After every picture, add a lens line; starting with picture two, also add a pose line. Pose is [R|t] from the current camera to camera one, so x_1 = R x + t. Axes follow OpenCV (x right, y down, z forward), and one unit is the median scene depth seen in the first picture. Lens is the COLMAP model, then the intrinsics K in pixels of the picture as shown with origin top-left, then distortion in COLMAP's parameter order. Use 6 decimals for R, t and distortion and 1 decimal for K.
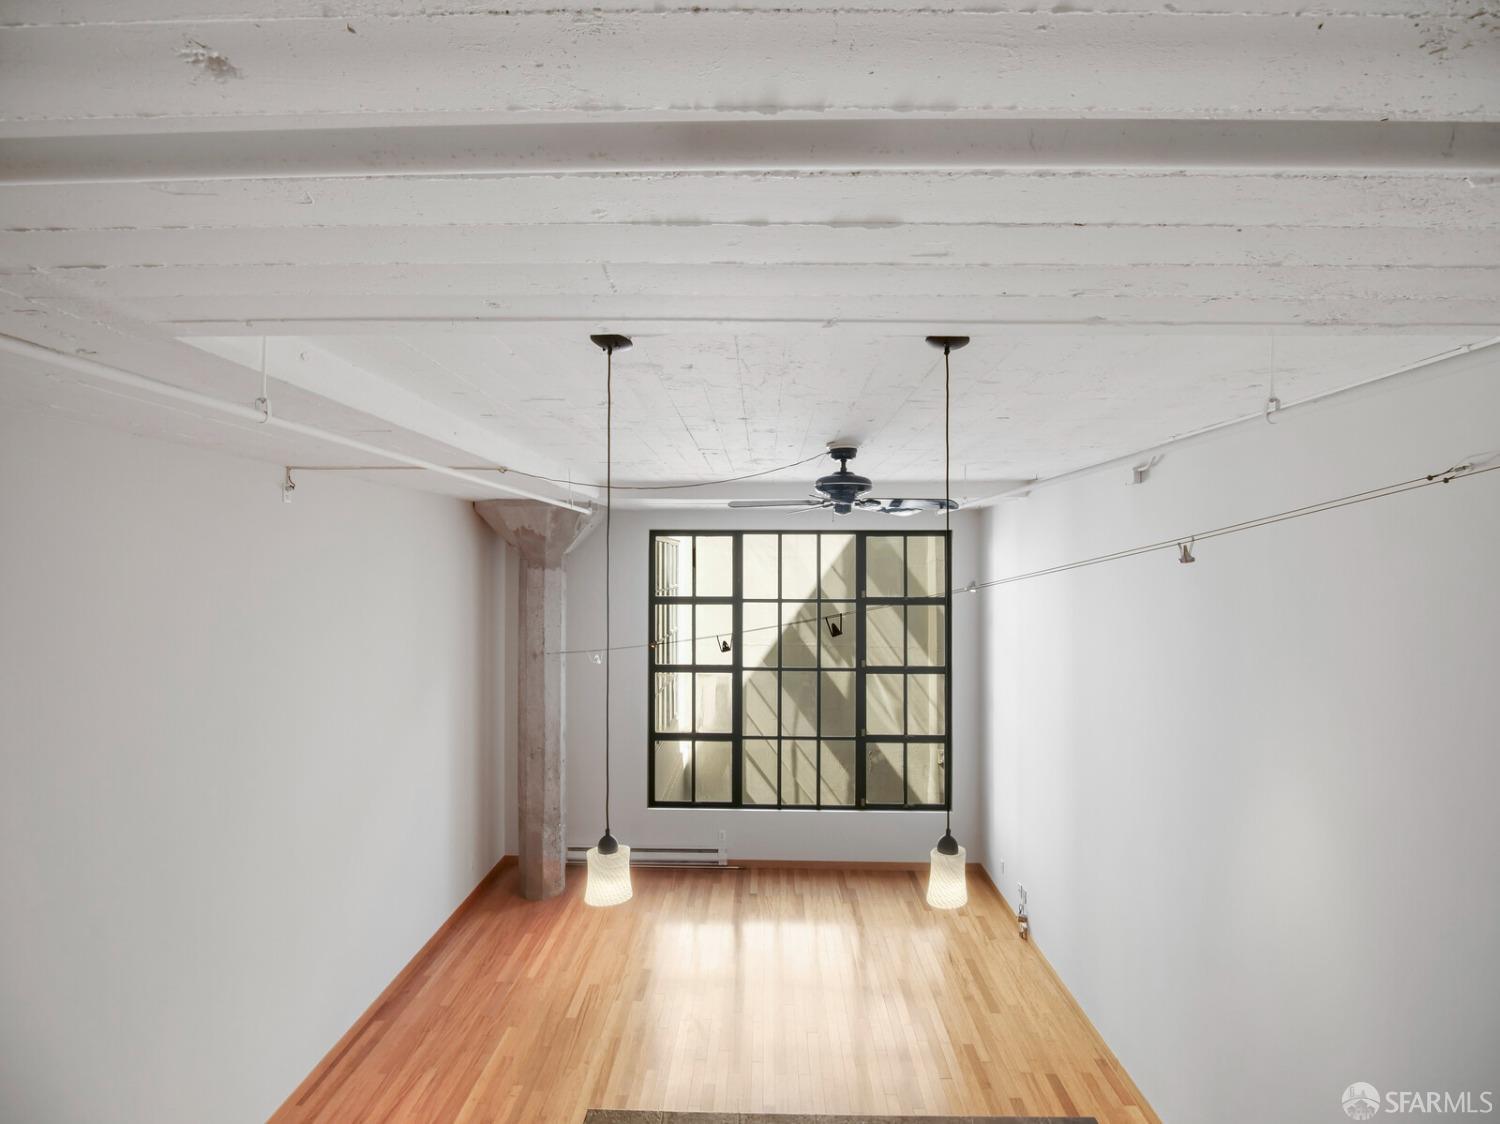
lens RADIAL K [[689.8, 0, 740.1], [0, 689.8, 564.6], [0, 0, 1]] dist [0.000003, 0.000025]
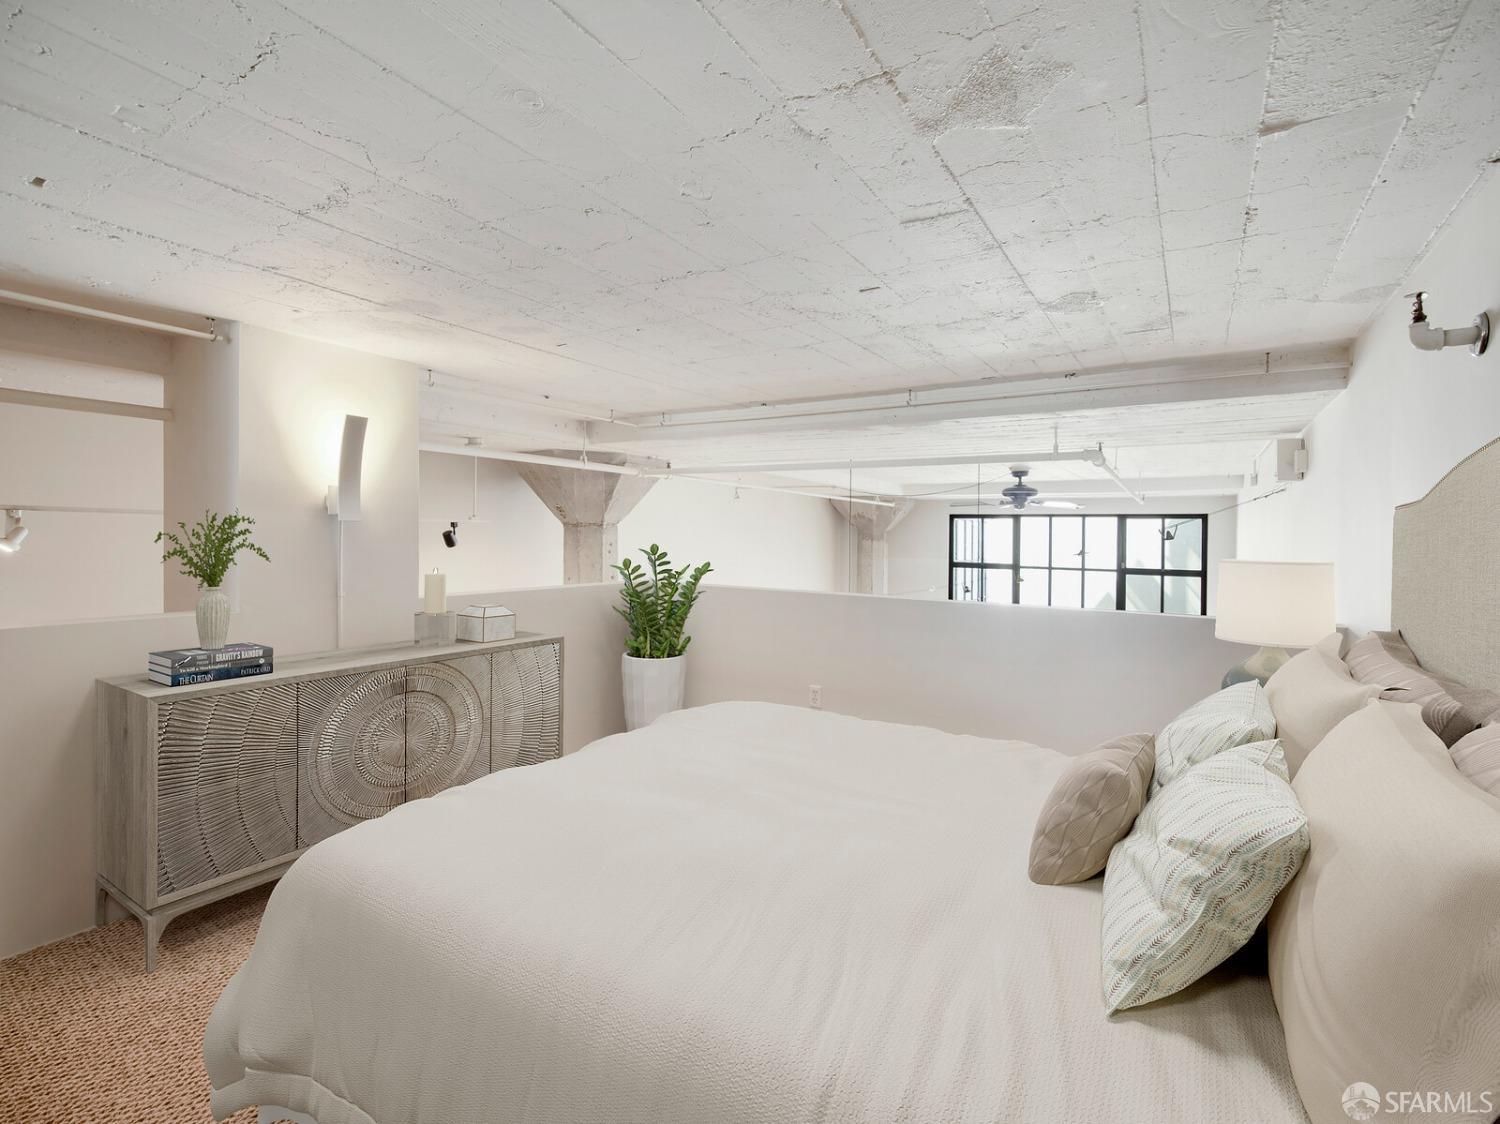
lens RADIAL K [[689.8, 0, 748.4], [0, 689.8, 551.7], [0, 0, 1]] dist [0.000003, 0.000025]
pose [[0.857414, 0.026694, -0.513934, 0.268777], [-0.016756, 0.999572, 0.023964, -0.000636], [0.514354, -0.011935, 0.857495, -0.459483]]
